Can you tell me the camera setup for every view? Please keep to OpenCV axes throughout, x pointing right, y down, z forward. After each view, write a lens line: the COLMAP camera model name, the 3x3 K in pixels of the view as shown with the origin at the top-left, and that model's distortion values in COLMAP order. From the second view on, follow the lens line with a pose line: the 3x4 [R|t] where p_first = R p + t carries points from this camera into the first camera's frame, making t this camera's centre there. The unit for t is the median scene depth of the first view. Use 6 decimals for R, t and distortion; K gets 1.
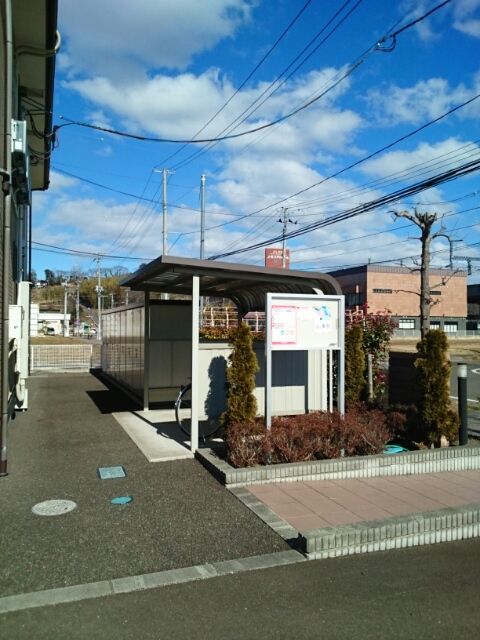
lens RADIAL K [[503.5, 0, 238.2], [0, 503.5, 316.7], [0, 0, 1]] dist [0.013616, -0.041337]
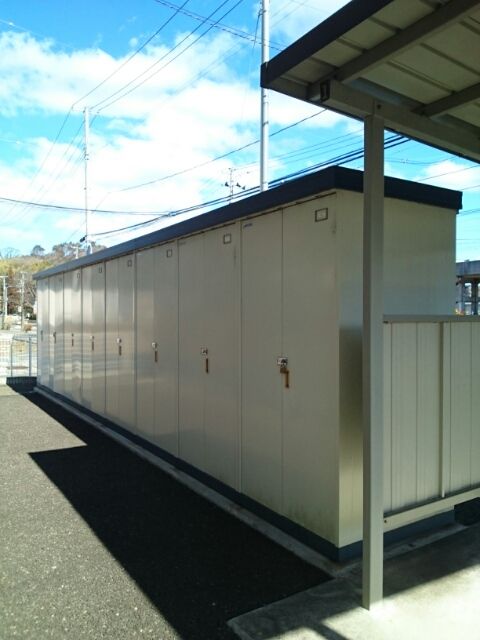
lens RADIAL K [[503.5, 0, 231.5], [0, 503.5, 314.8], [0, 0, 1]] dist [0.013616, -0.041337]
pose [[0.982872, -0.004974, 0.184220, -0.294187], [0.000953, 0.999759, 0.021911, 0.039171], [-0.184285, -0.021361, 0.982641, 0.779113]]
